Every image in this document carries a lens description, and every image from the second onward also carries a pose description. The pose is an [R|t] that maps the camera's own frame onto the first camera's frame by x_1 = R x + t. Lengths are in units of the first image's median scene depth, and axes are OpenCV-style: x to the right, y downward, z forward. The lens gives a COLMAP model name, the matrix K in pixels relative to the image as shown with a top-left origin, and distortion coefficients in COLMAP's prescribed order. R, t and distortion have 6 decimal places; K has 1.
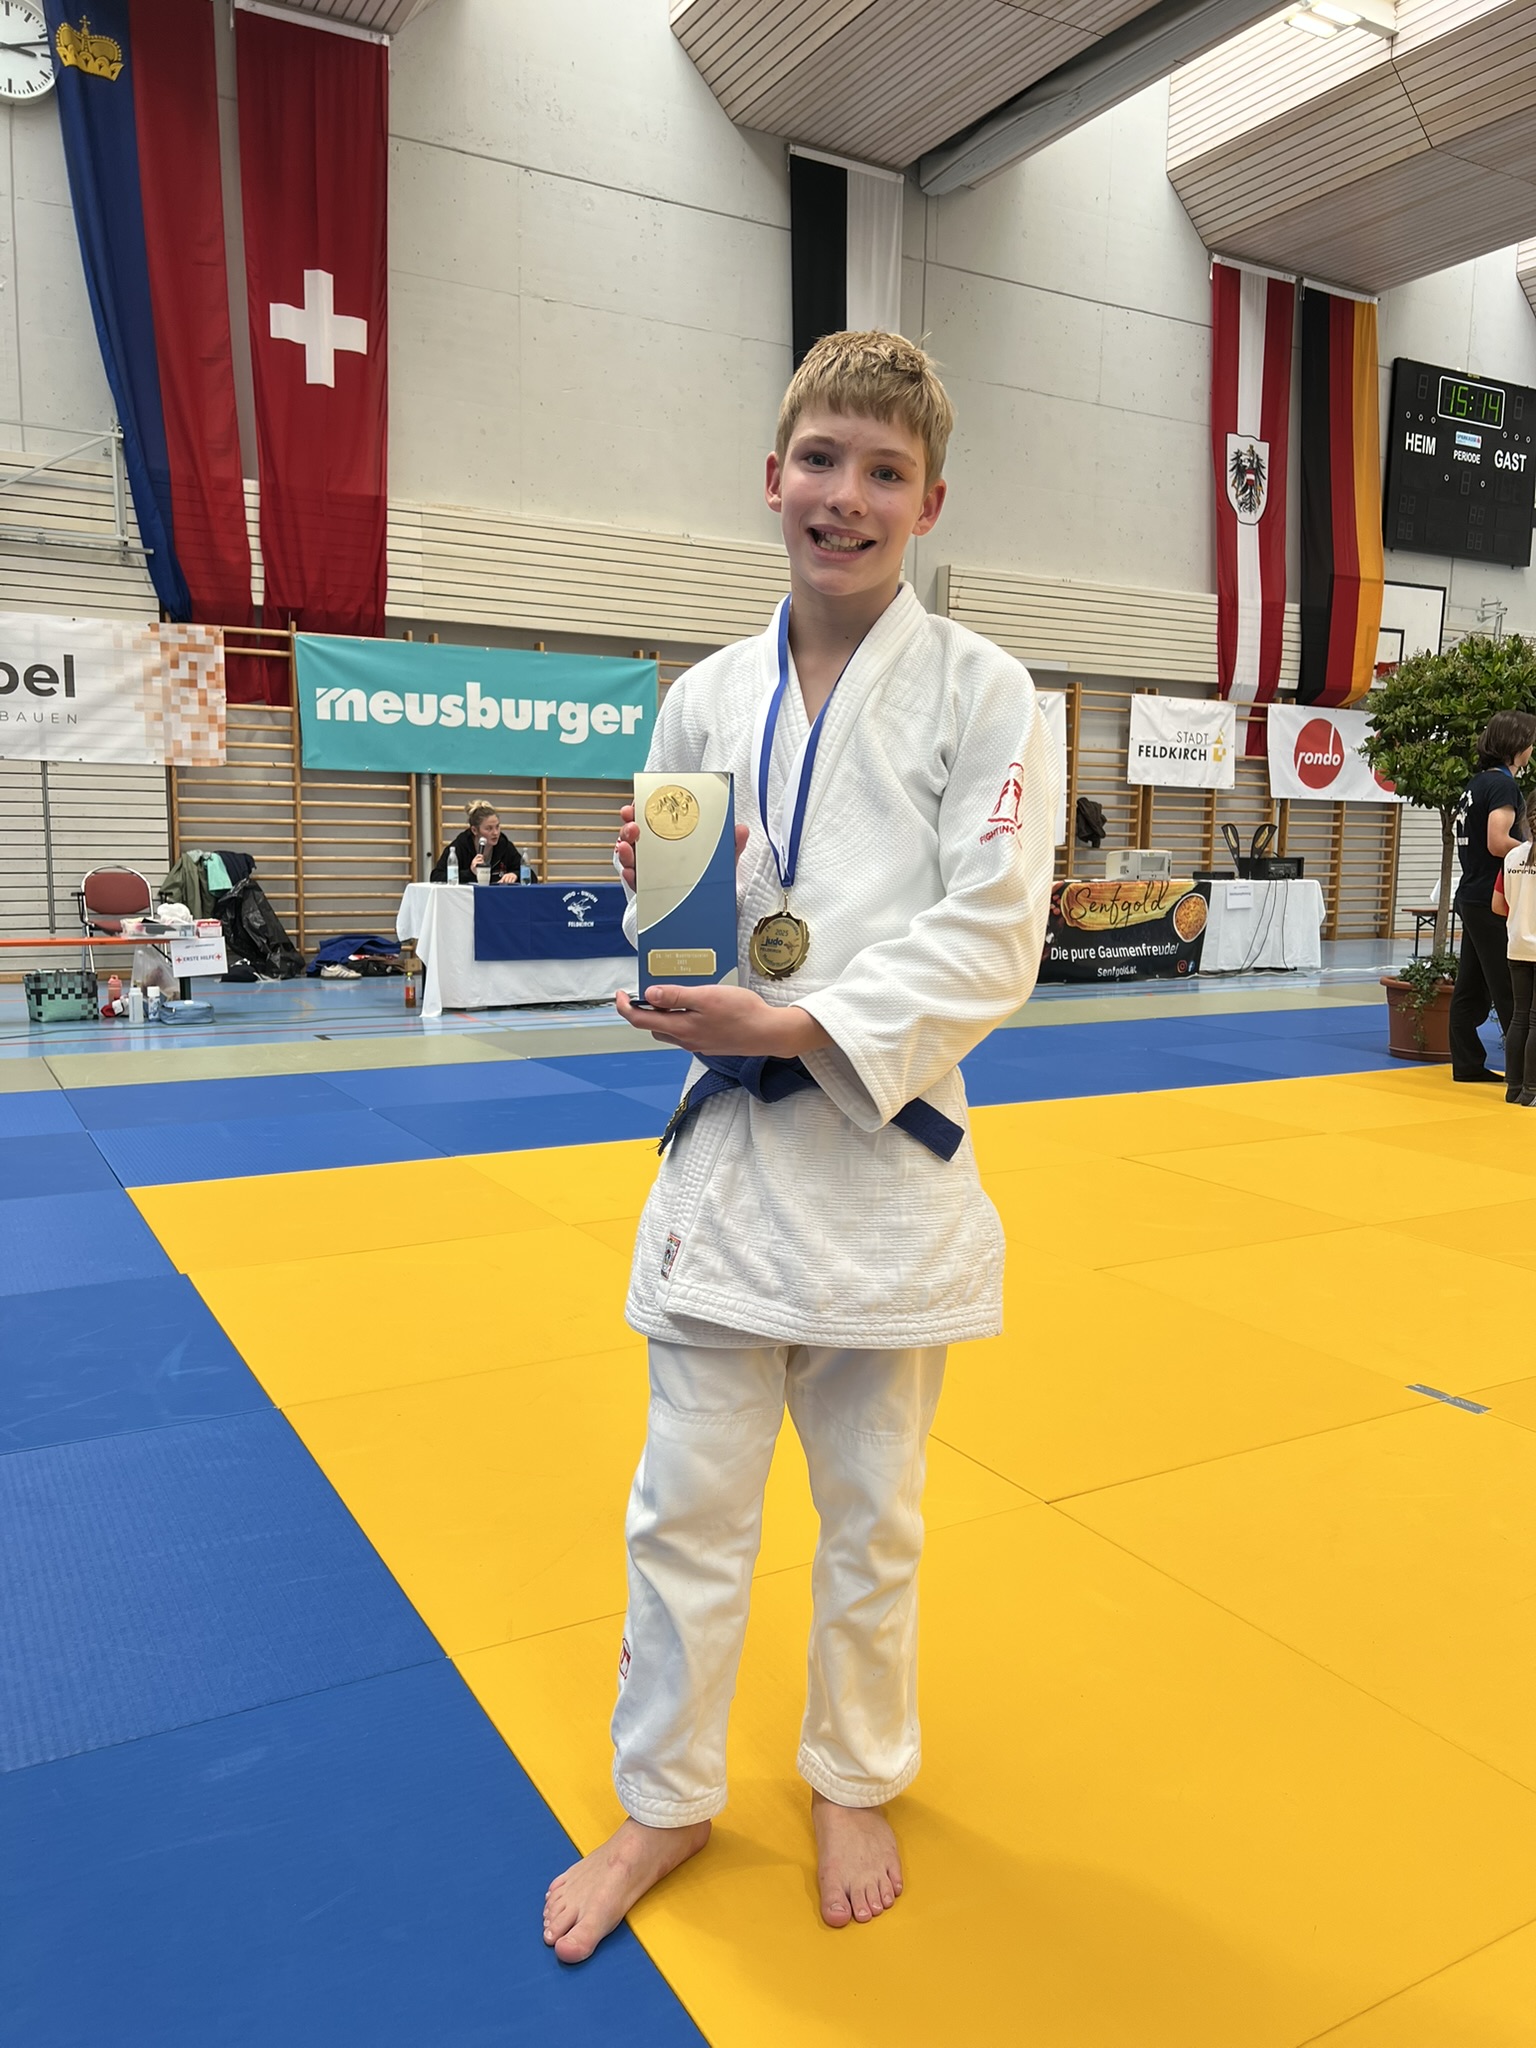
lens RADIAL K [[1547.2, 0, 767.2], [0, 1547.2, 1036.3], [0, 0, 1]] dist [0.047691, -0.052112]
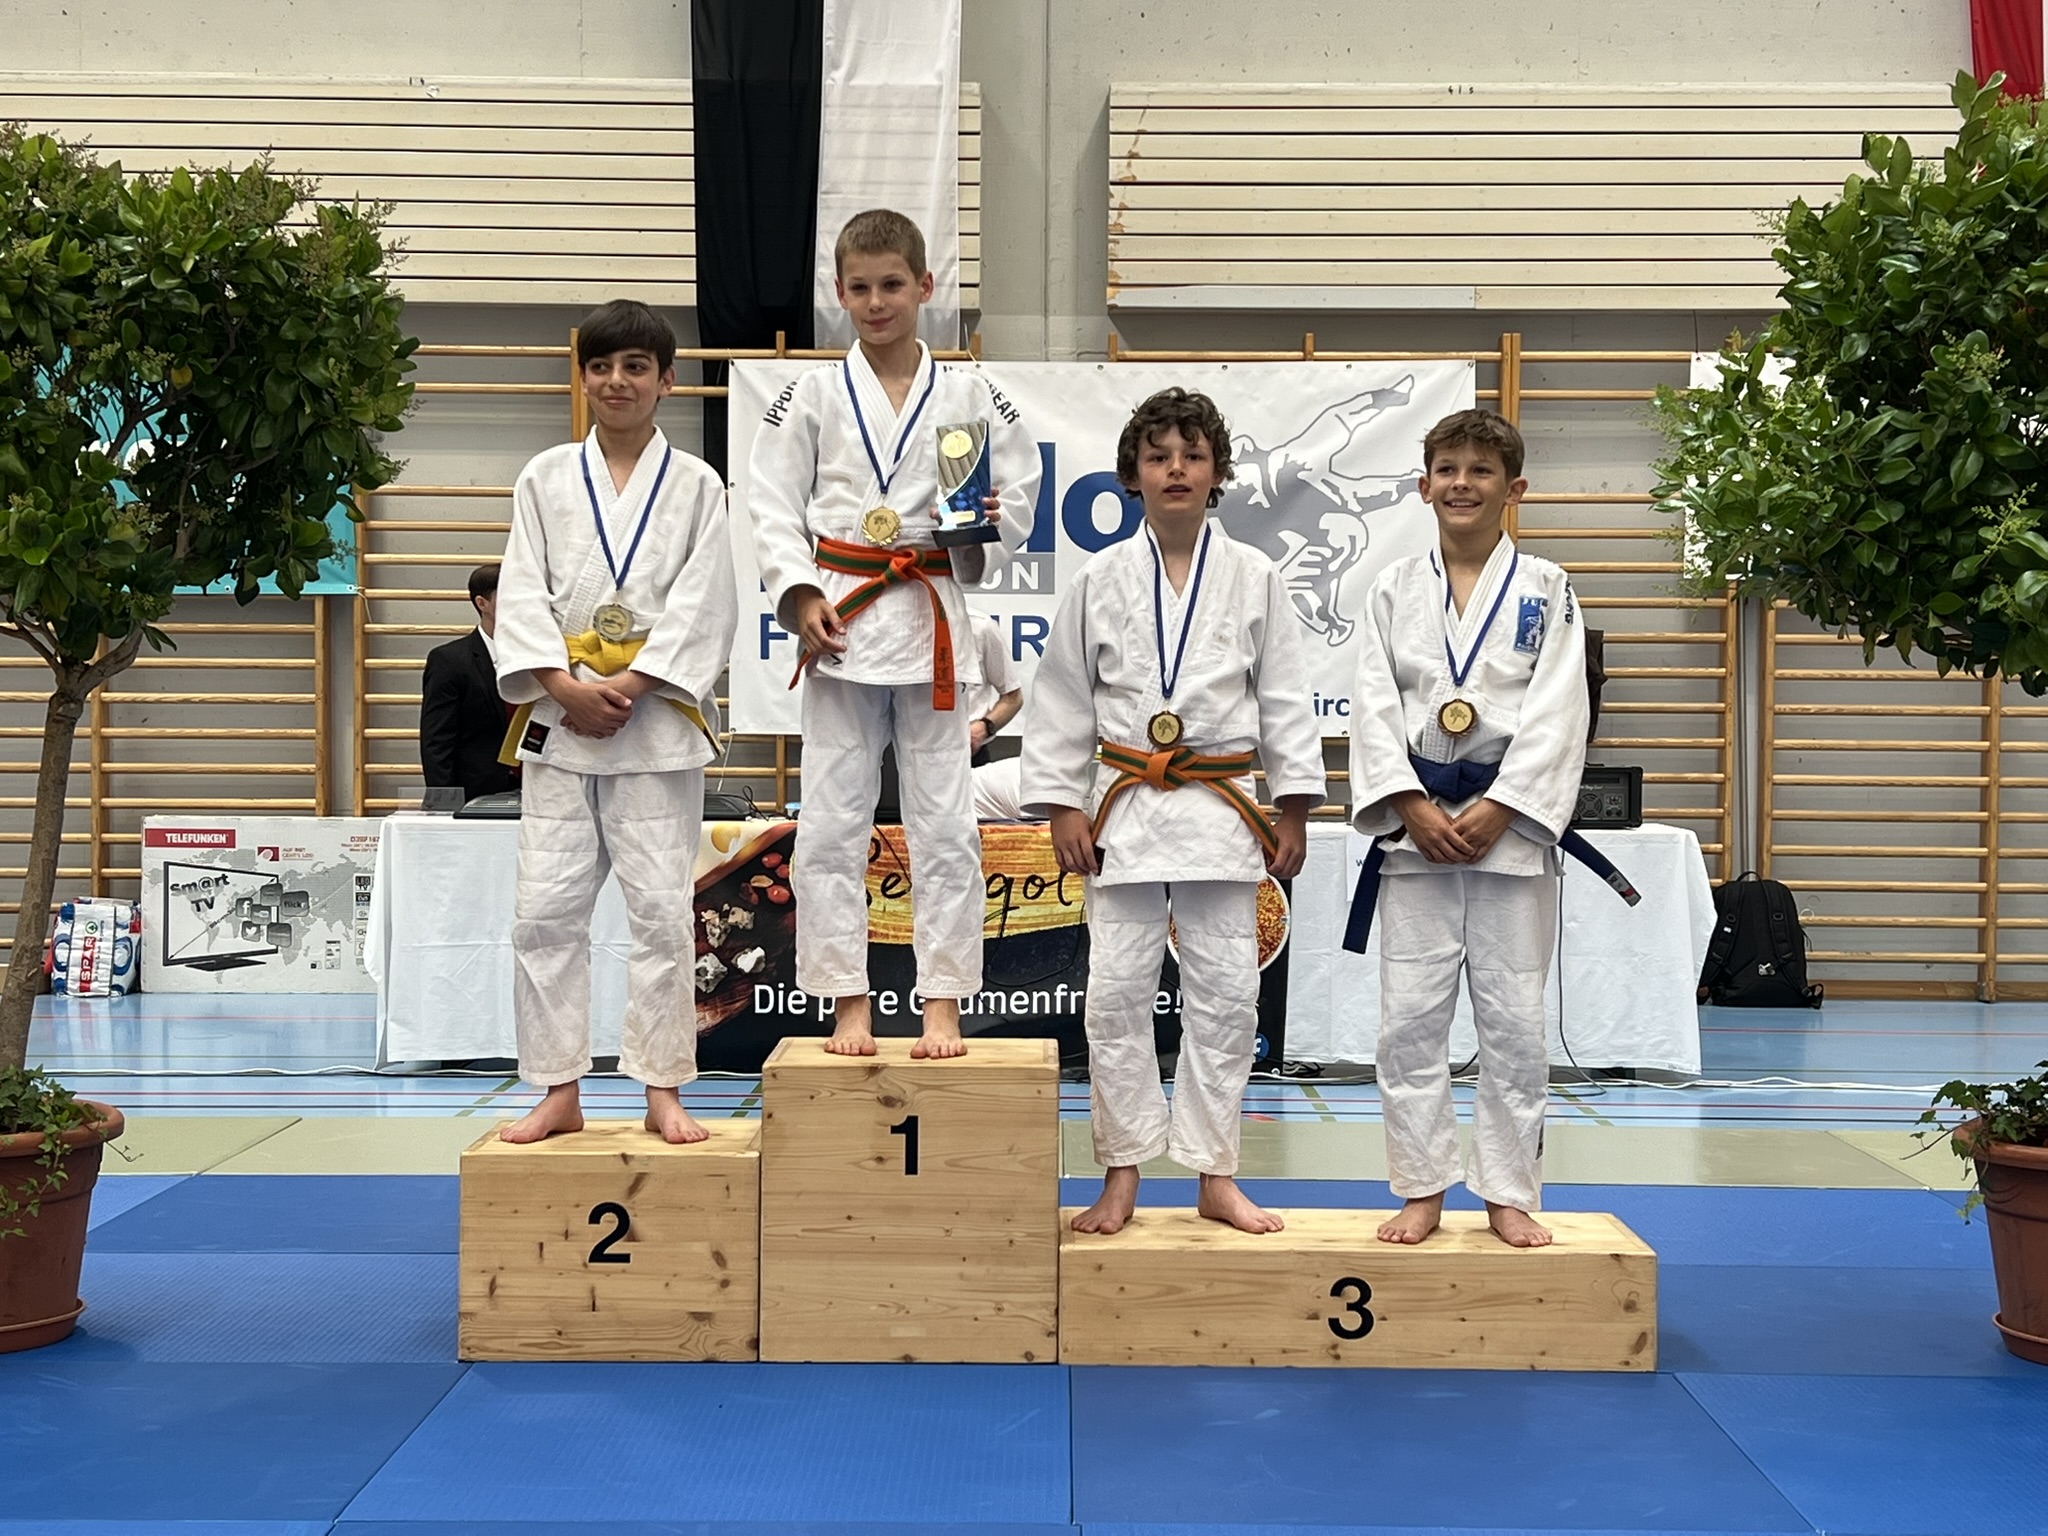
lens RADIAL K [[3111.6, 0, 1036.5], [0, 3111.6, 814.3], [0, 0, 1]] dist [0.085833, 0.000000]
pose [[0.865500, 0.010238, -0.500804, 0.625183], [-0.060513, 0.994606, -0.084248, -0.035980], [0.497240, 0.103222, 0.861451, 0.319643]]
